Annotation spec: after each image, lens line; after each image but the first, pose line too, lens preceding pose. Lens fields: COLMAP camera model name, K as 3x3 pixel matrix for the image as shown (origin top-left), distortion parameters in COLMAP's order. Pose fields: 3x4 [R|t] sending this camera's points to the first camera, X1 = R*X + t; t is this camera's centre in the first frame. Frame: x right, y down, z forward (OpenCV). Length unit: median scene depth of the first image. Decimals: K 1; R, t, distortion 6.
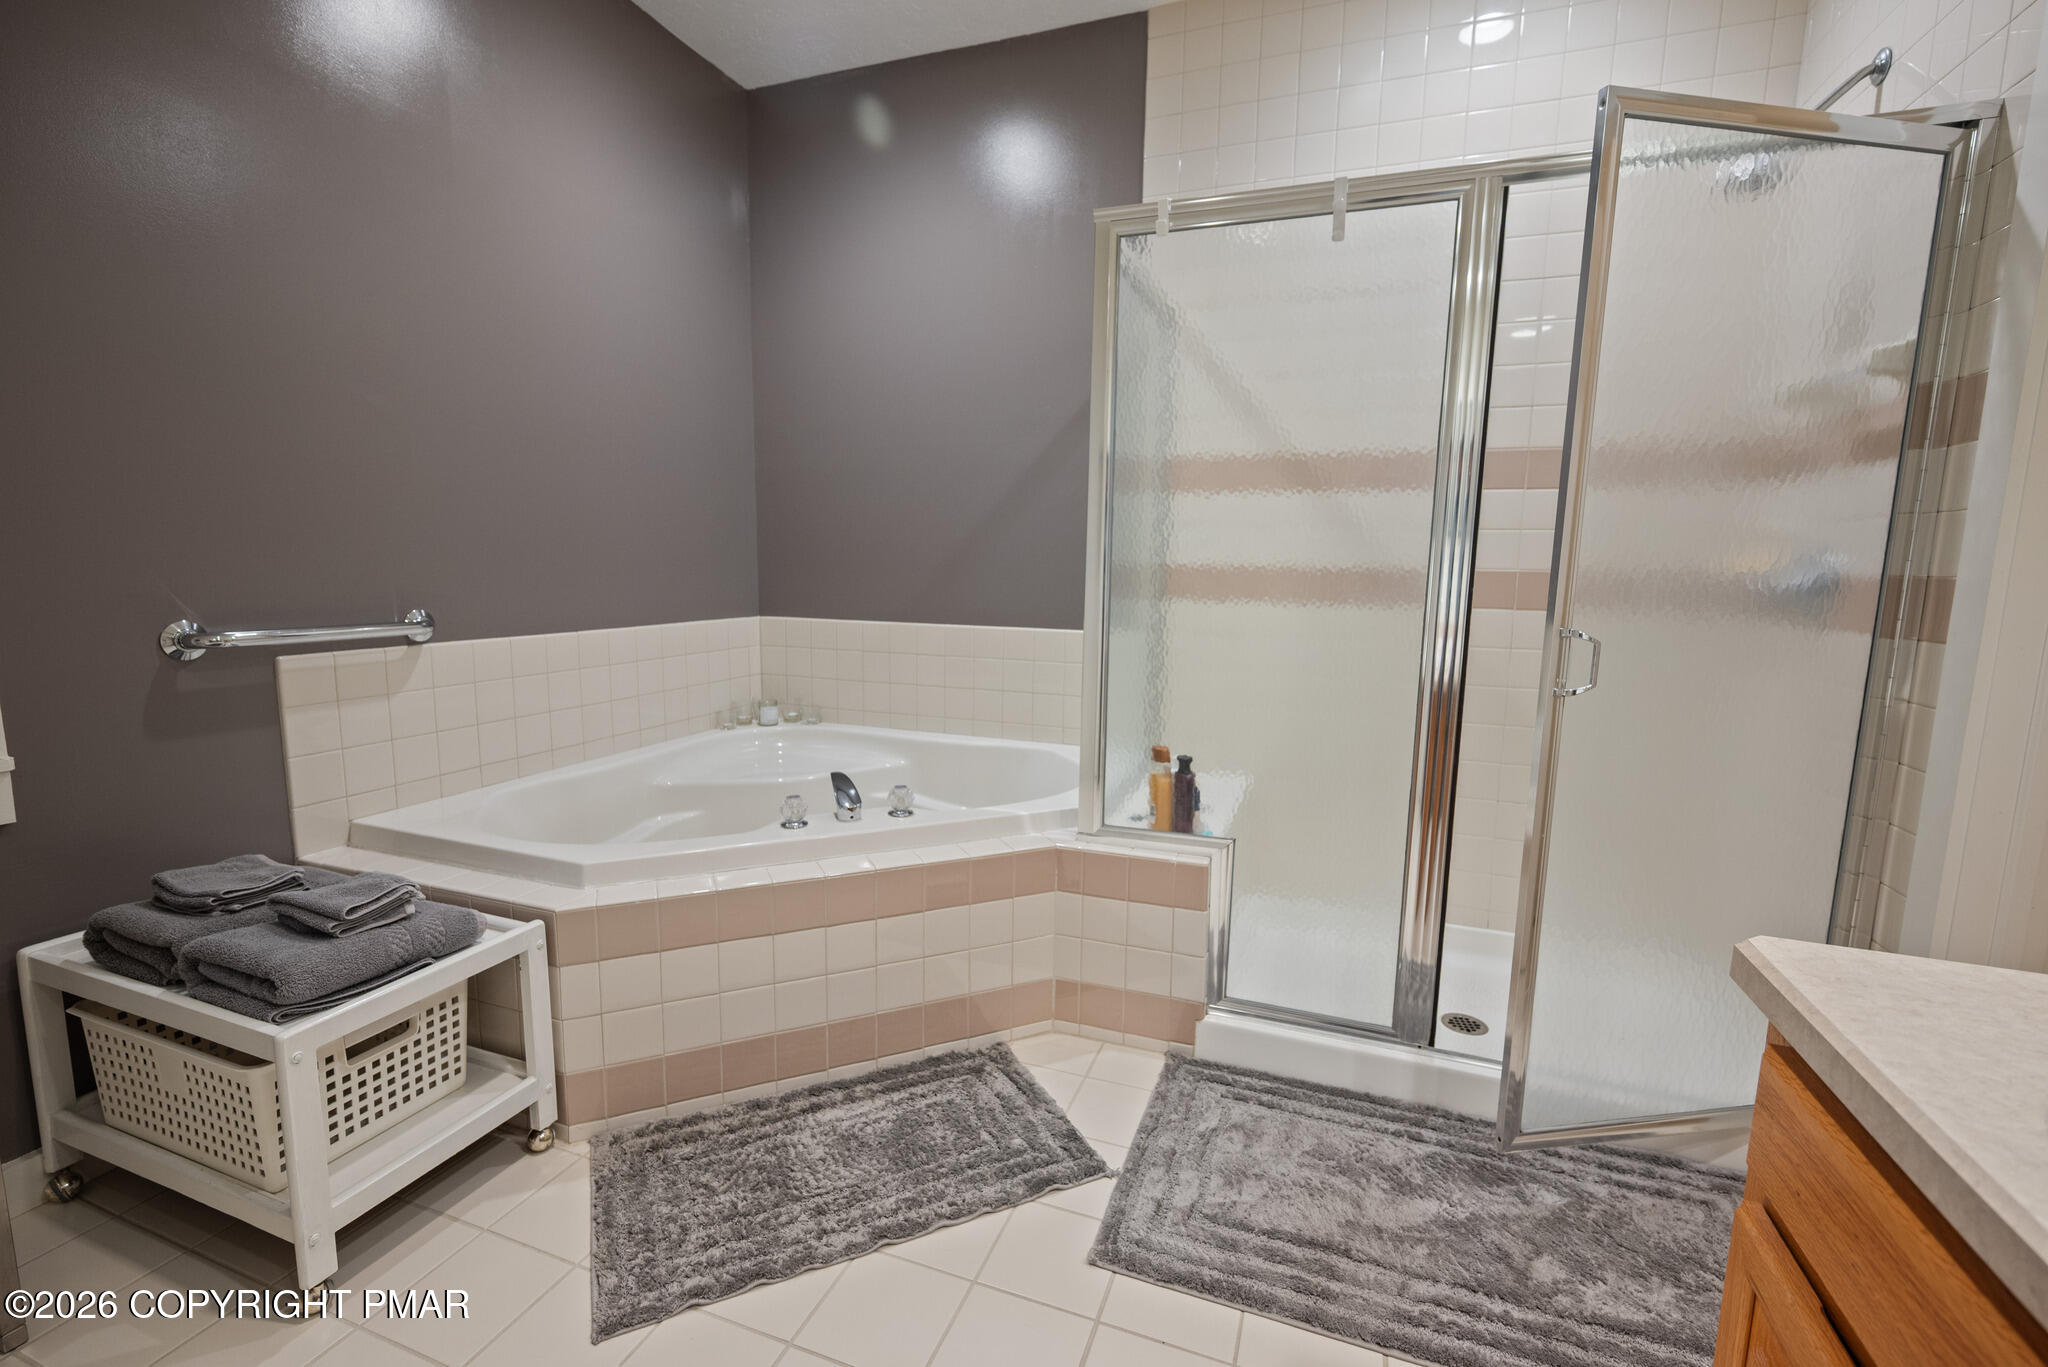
lens RADIAL K [[887.6, 0, 1030.8], [0, 887.6, 682.7], [0, 0, 1]] dist [0.000129, -0.000835]
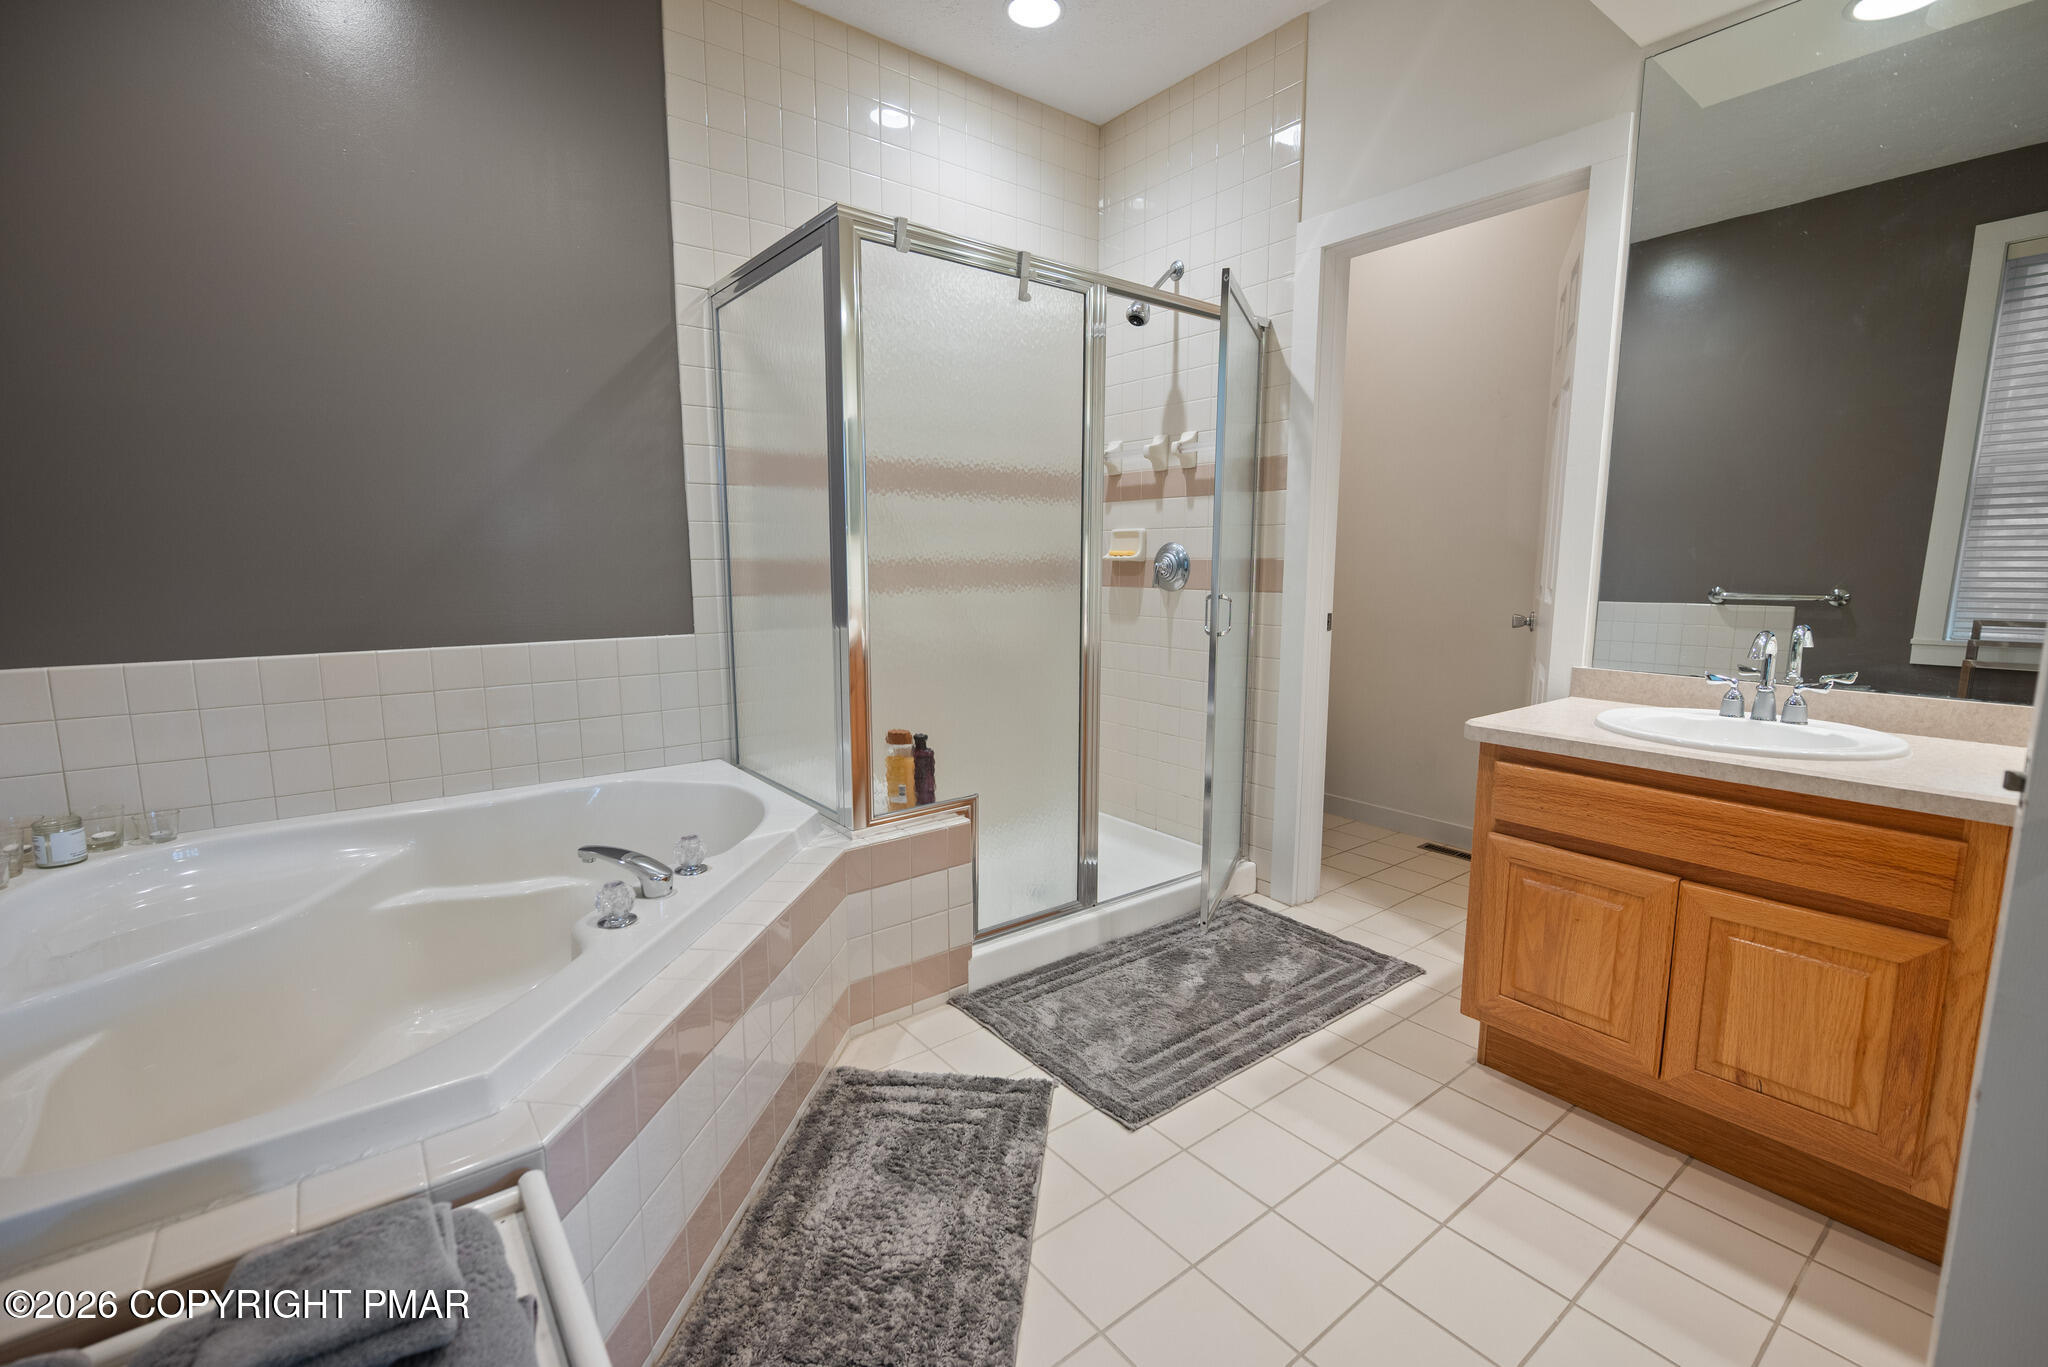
lens RADIAL K [[887.6, 0, 1030.8], [0, 887.6, 682.7], [0, 0, 1]] dist [0.000129, -0.000835]
pose [[0.521287, -0.134552, 0.842708, -0.740841], [0.126319, 0.988780, 0.079736, -0.055585], [-0.843981, 0.064885, 0.532434, 0.330727]]
